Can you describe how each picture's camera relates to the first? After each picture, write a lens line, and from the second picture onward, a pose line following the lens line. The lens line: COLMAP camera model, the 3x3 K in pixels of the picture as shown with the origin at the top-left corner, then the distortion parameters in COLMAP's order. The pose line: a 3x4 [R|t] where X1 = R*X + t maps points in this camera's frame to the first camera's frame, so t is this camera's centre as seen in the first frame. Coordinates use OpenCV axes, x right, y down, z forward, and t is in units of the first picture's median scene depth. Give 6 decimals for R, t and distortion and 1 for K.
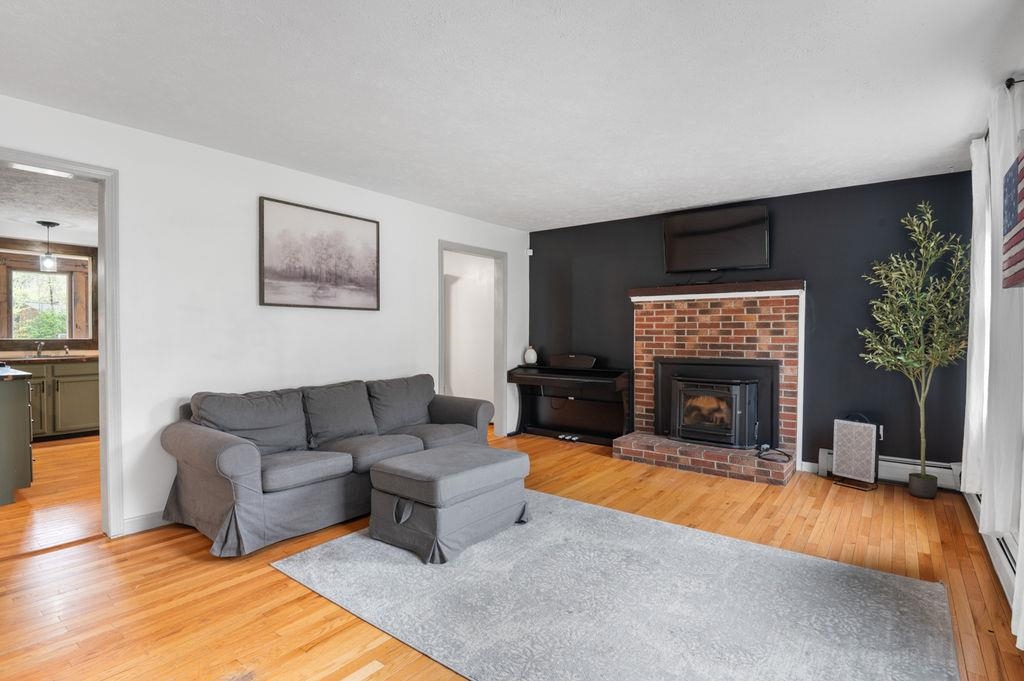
lens RADIAL K [[513.1, 0, 512.0], [0, 513.1, 340.5], [0, 0, 1]] dist [-0.002148, -0.000504]
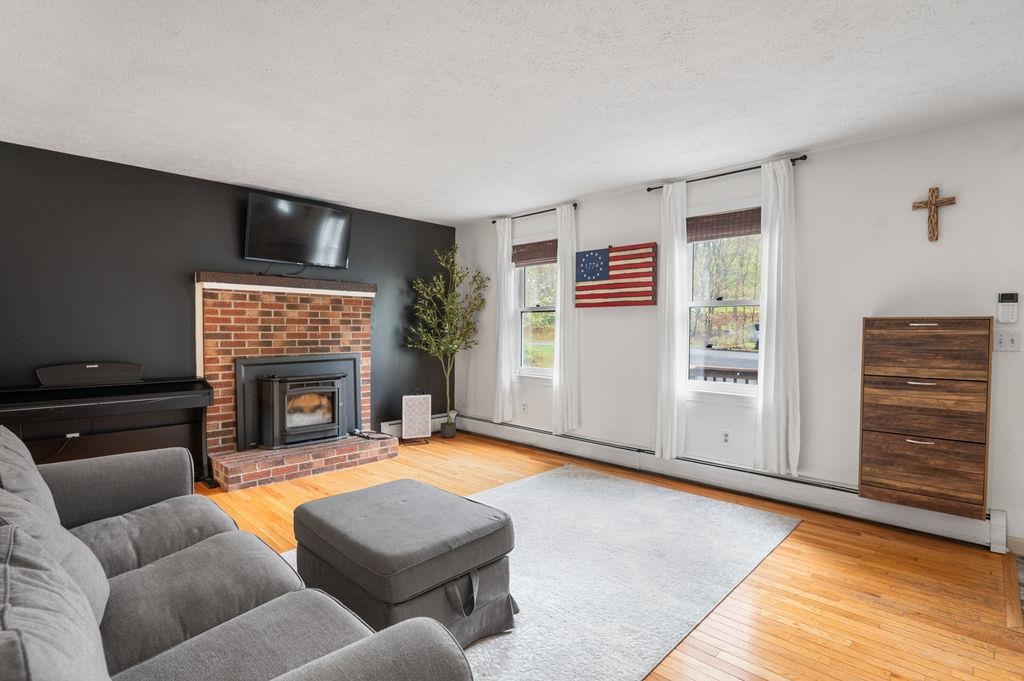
lens RADIAL K [[495.4, 0, 512.0], [0, 495.4, 340.5], [0, 0, 1]] dist [-0.001527, -0.000018]
pose [[0.113997, -0.023082, 0.993213, -0.496354], [0.011378, 0.999695, 0.021926, -0.009230], [-0.993416, 0.008802, 0.114225, 0.503513]]
